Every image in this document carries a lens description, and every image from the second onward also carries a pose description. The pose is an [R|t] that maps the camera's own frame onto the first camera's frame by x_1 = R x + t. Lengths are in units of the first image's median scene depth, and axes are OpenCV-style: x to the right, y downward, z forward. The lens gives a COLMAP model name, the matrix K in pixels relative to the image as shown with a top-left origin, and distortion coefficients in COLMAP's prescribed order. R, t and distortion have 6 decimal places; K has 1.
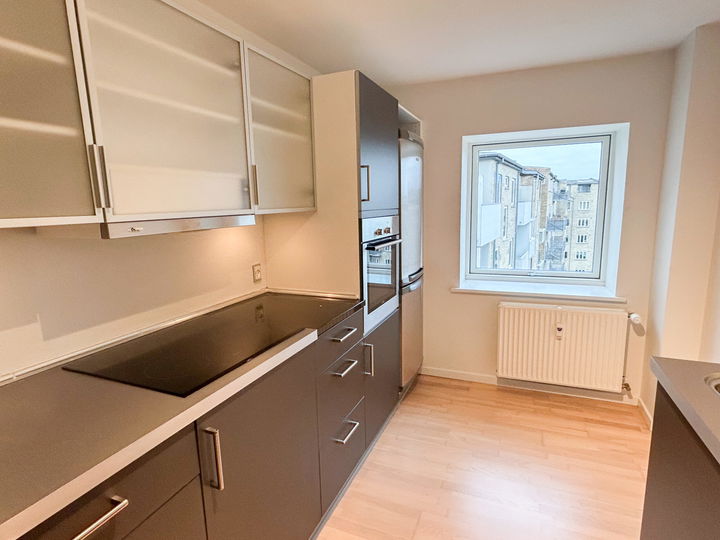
lens RADIAL K [[392.7, 0, 357.7], [0, 392.7, 269.2], [0, 0, 1]] dist [-0.000350, 0.001009]
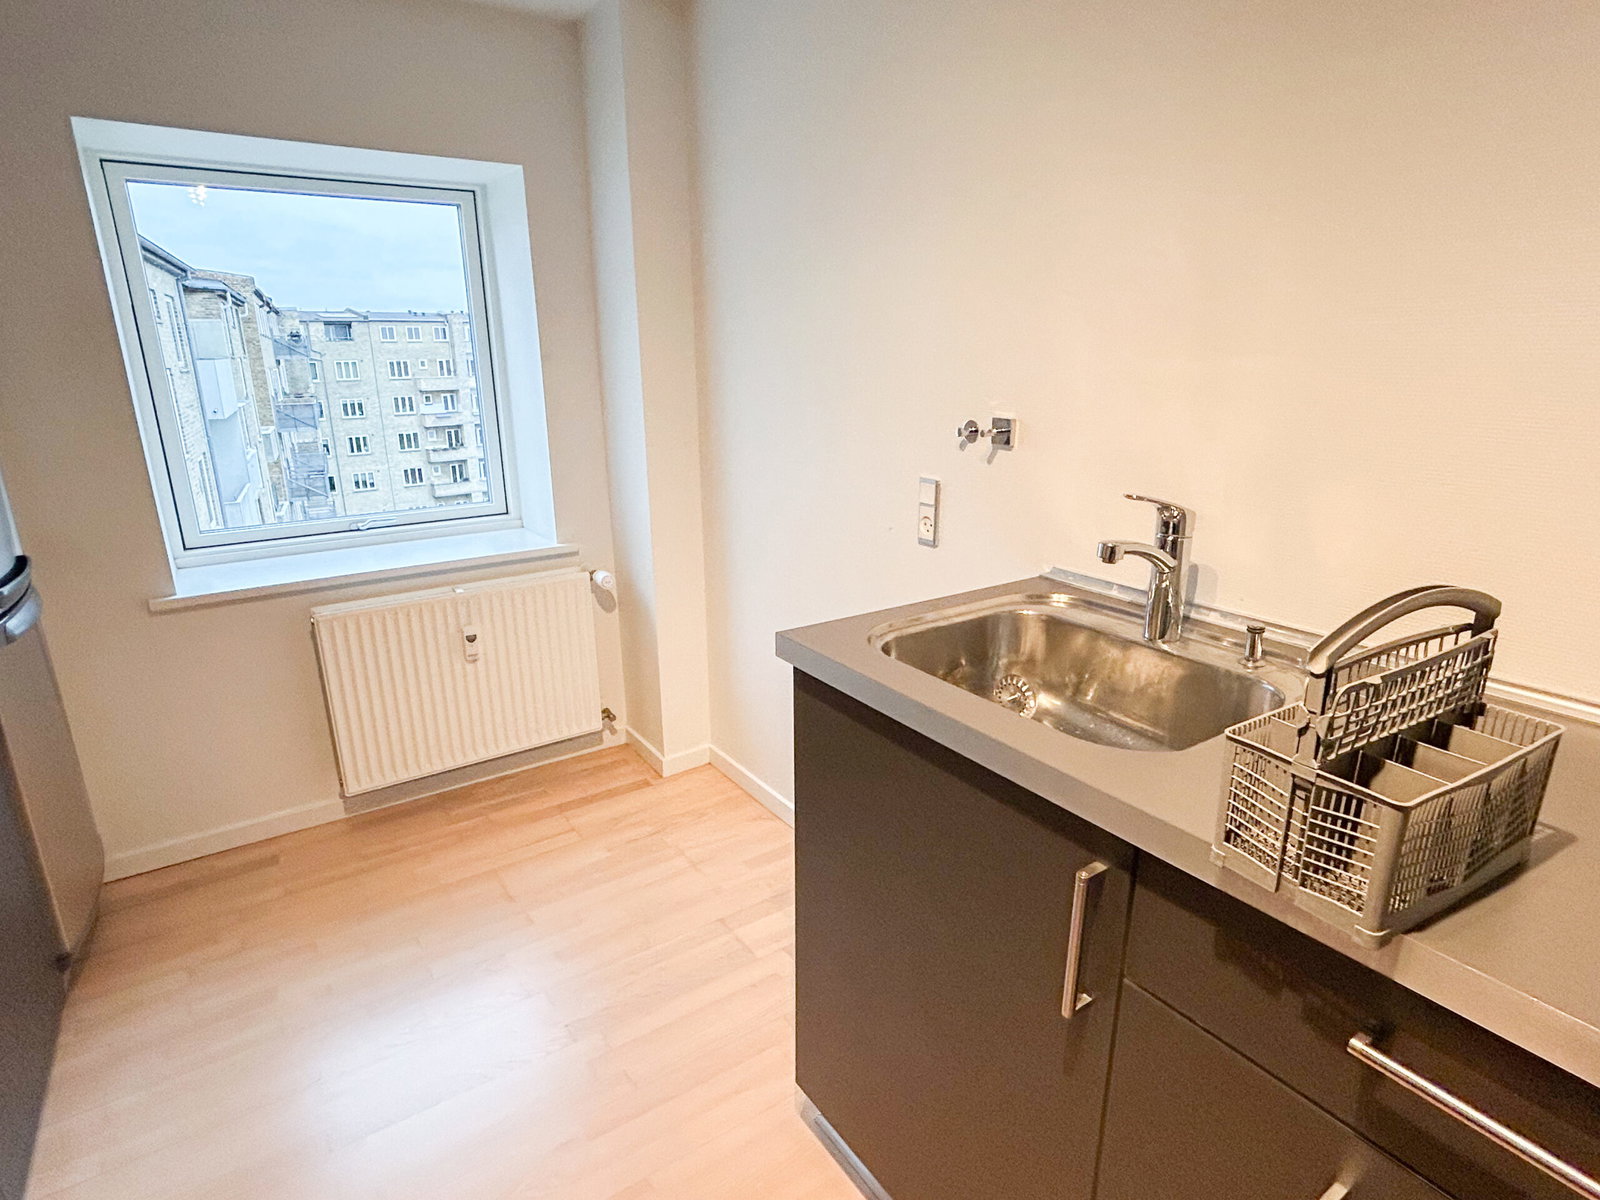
lens RADIAL K [[872.7, 0, 795.0], [0, 872.7, 598.2], [0, 0, 1]] dist [-0.000350, 0.001009]
pose [[0.555702, -0.211542, 0.804018, -0.057601], [0.135414, 0.977203, 0.163516, -0.000608], [-0.820279, 0.018009, 0.571679, 0.147767]]
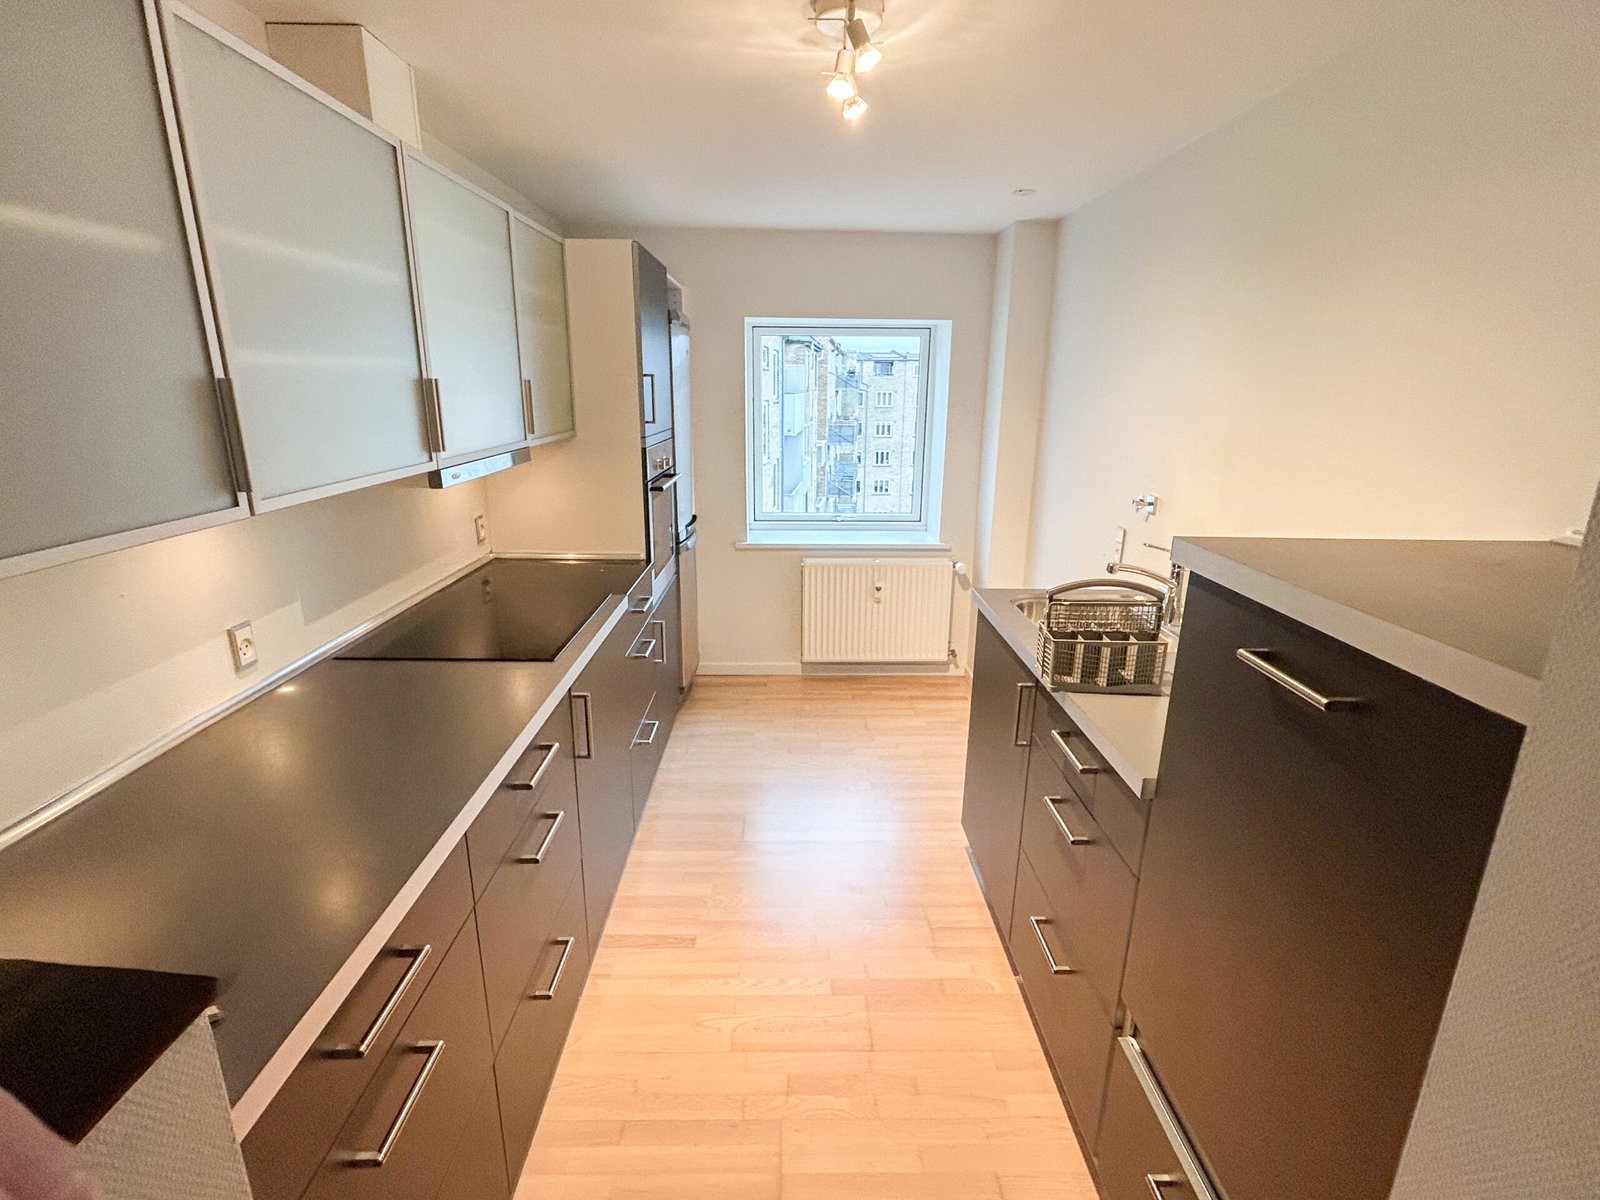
lens RADIAL K [[775.3, 0, 796.0], [0, 775.3, 601.8], [0, 0, 1]] dist [-0.003419, 0.001038]
pose [[0.917195, -0.076236, 0.391077, -0.228458], [0.034447, 0.993021, 0.112791, 0.001529], [-0.396947, -0.089980, 0.913420, -0.322604]]
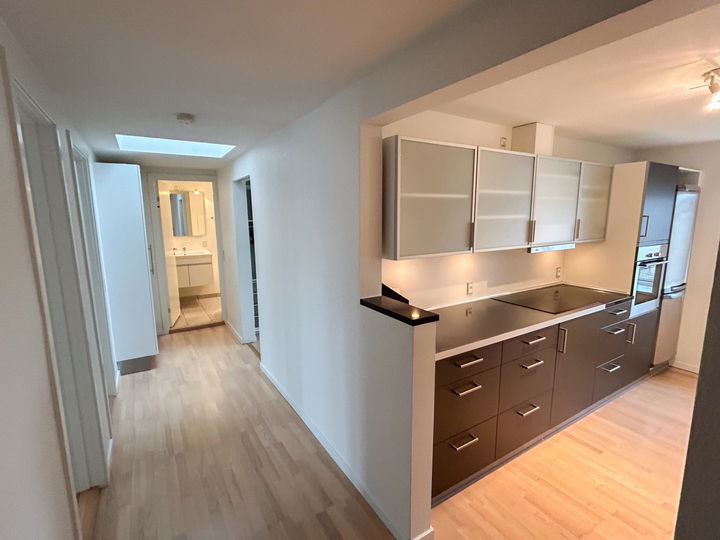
lens RADIAL K [[348.9, 0, 358.2], [0, 348.9, 270.8], [0, 0, 1]] dist [-0.003419, 0.001038]
pose [[0.816041, 0.112109, -0.567017, -0.081431], [-0.108695, 0.993272, 0.039955, 0.030529], [0.567681, 0.029027, 0.822736, -0.646251]]
